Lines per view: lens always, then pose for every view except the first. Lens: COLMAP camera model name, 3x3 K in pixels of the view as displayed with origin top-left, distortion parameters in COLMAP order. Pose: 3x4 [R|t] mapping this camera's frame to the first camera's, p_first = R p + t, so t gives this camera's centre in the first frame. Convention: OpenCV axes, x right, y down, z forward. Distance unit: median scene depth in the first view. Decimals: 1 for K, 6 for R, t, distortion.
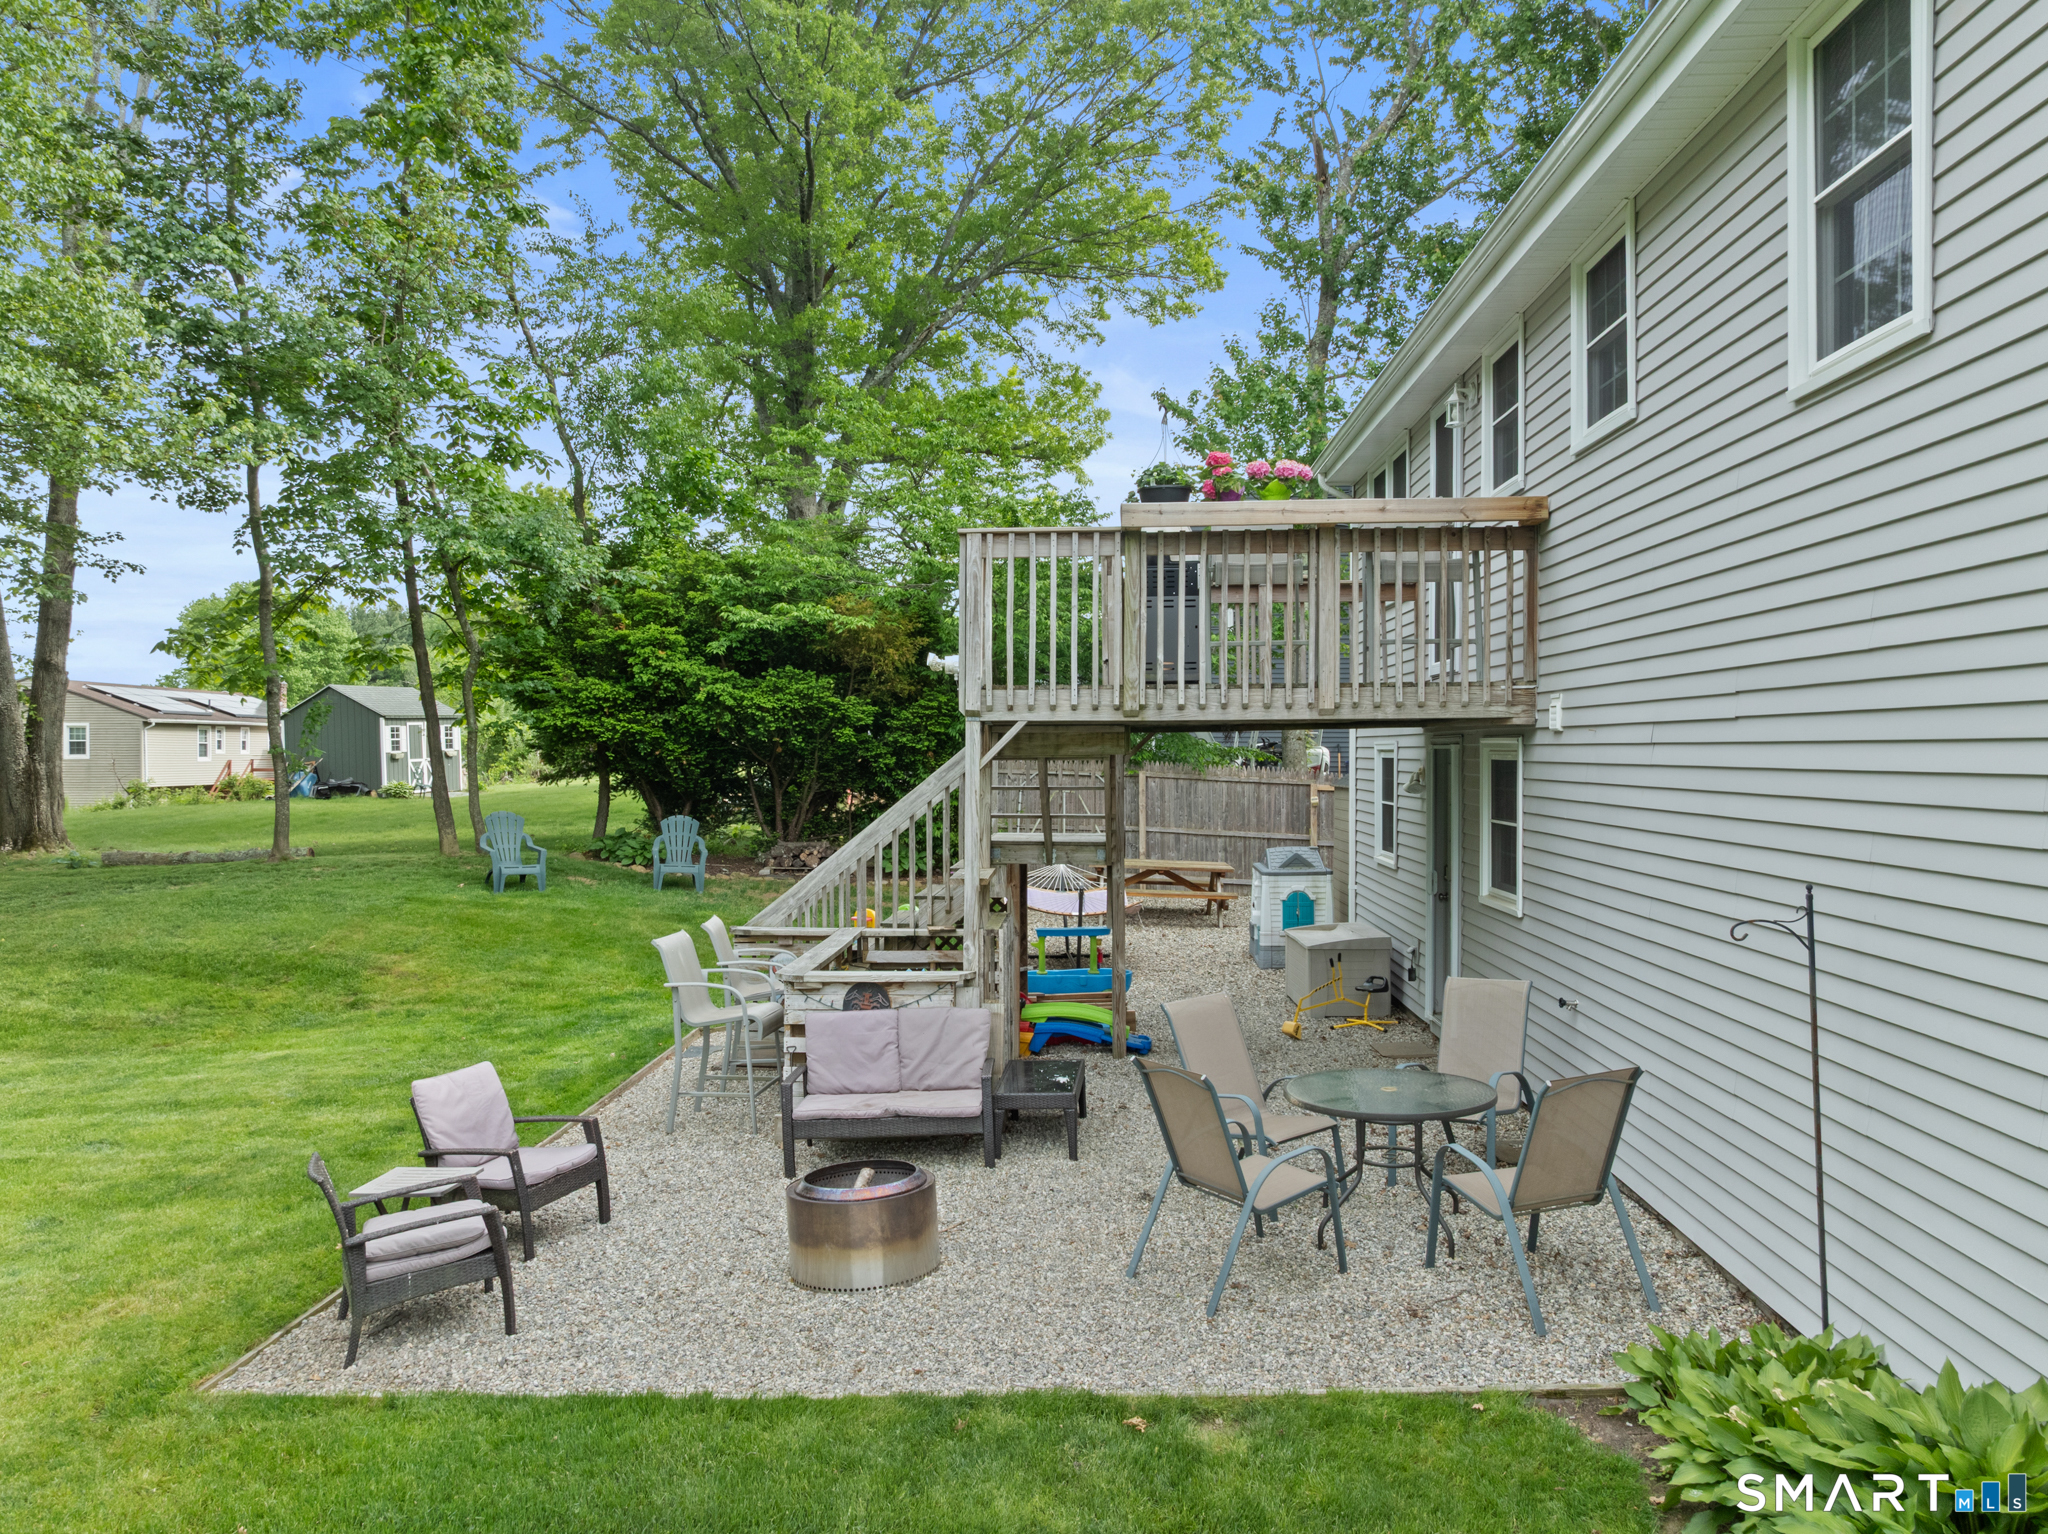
lens RADIAL K [[1488.3, 0, 1015.7], [0, 1488.3, 768.3], [0, 0, 1]] dist [-0.046240, 0.018877]
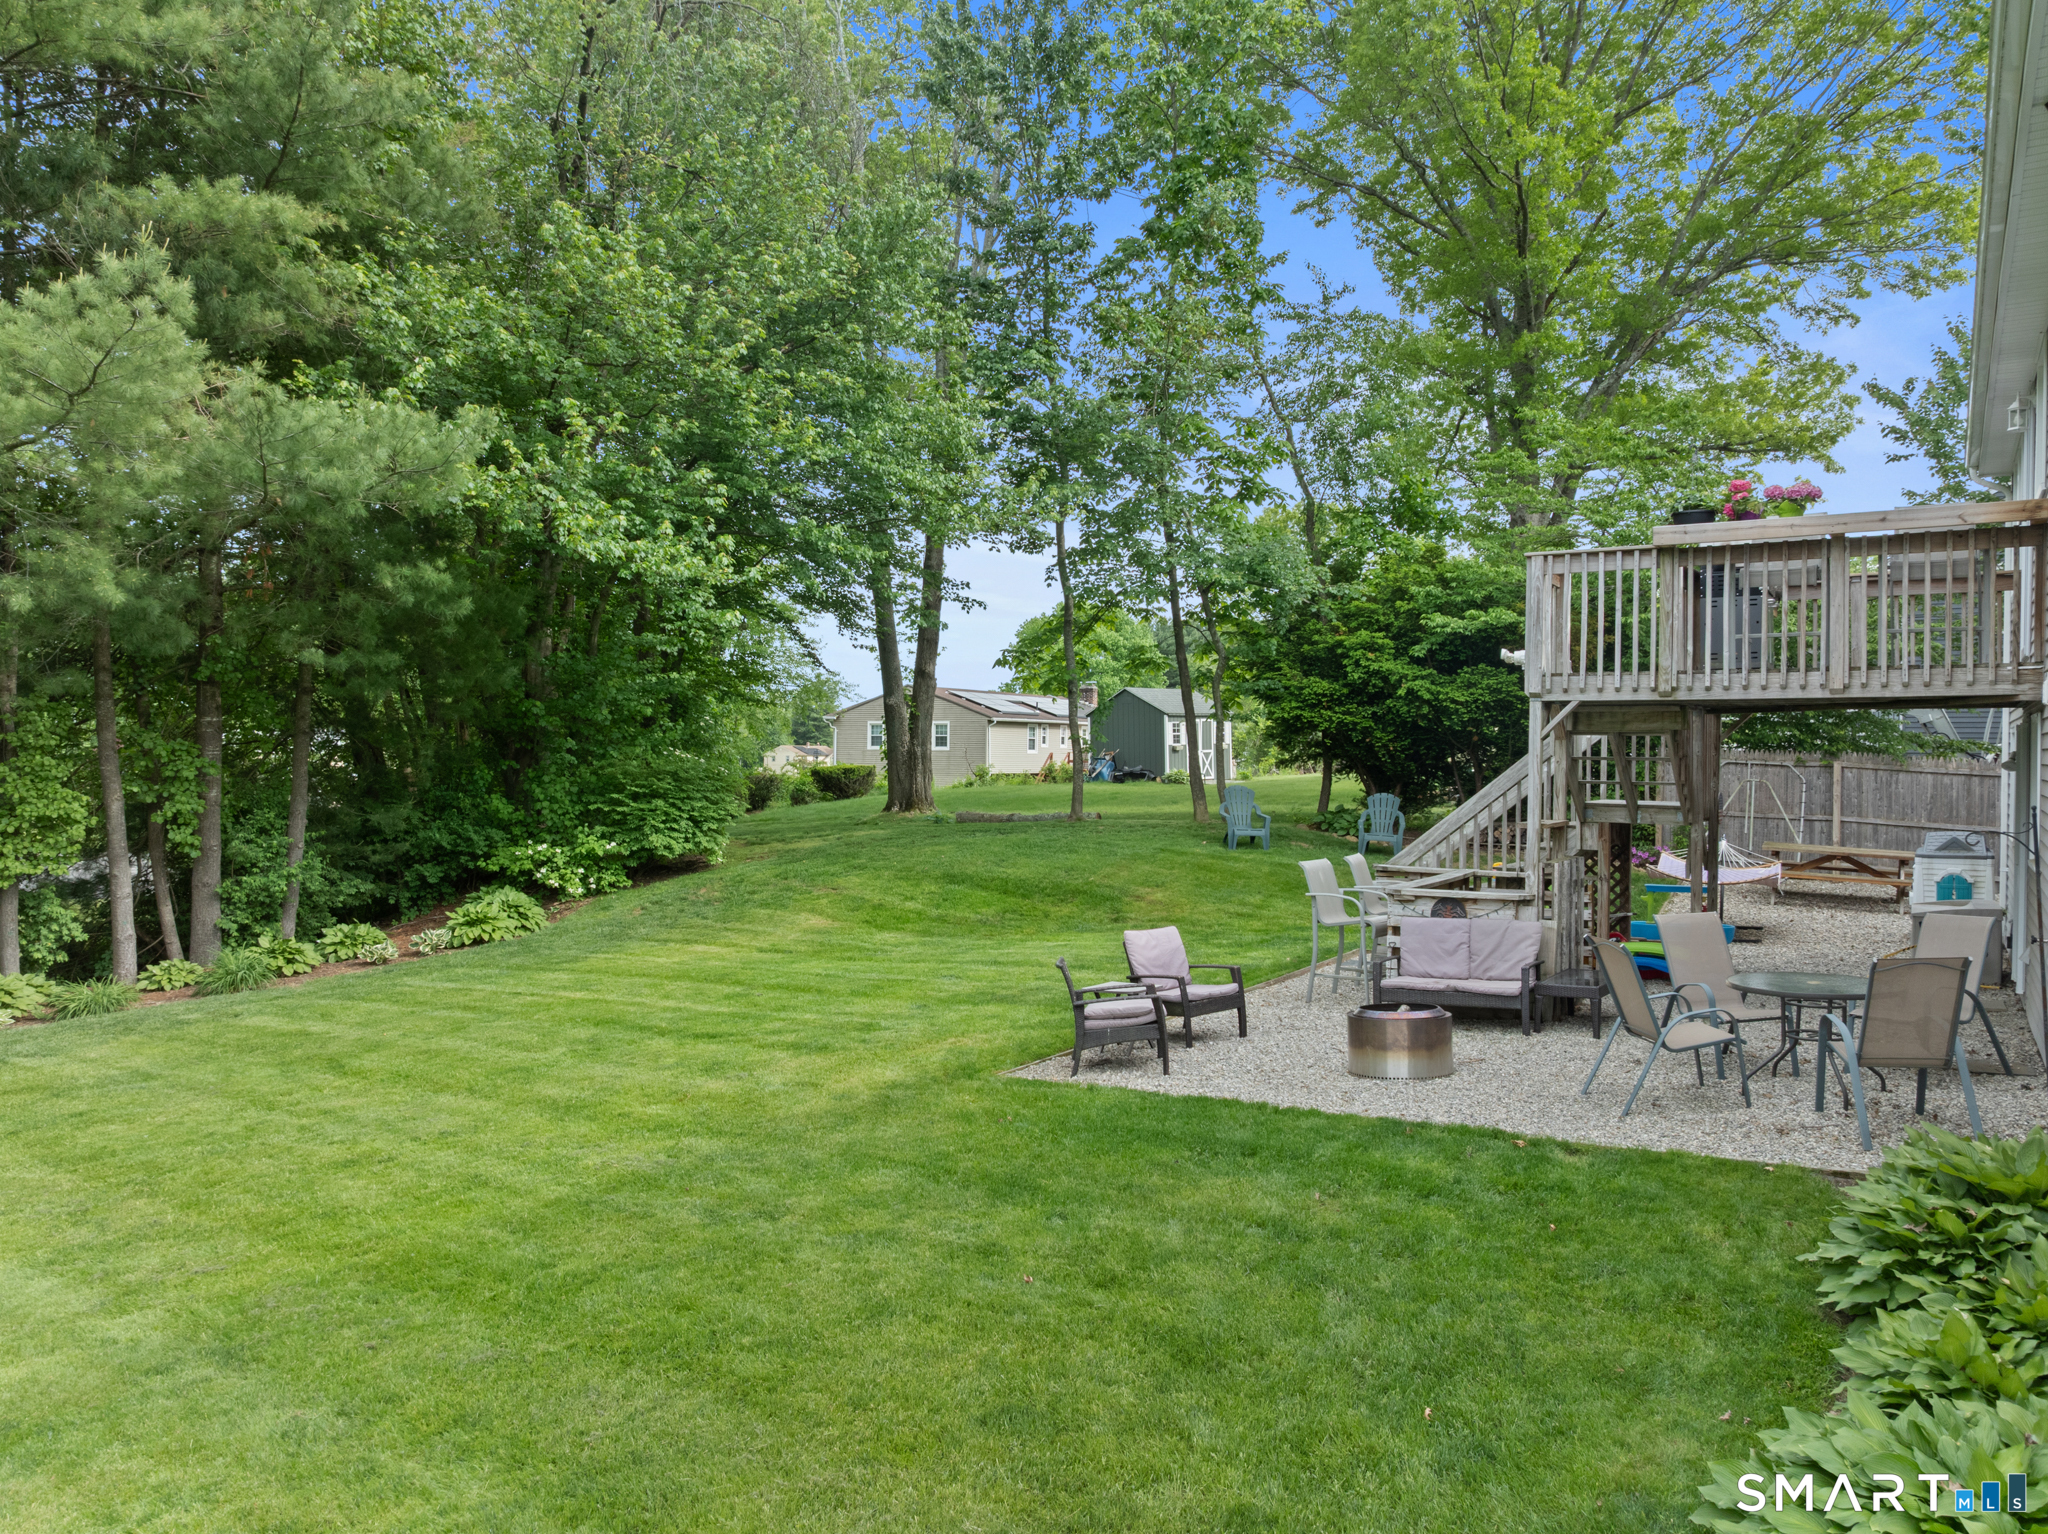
lens RADIAL K [[1488.3, 0, 1023.4], [0, 1488.3, 772.0], [0, 0, 1]] dist [-0.046240, 0.018877]
pose [[0.870627, 0.014922, -0.491718, 0.103277], [-0.015014, 0.999880, 0.003760, 0.015138], [0.491715, 0.004109, 0.870747, -0.162559]]
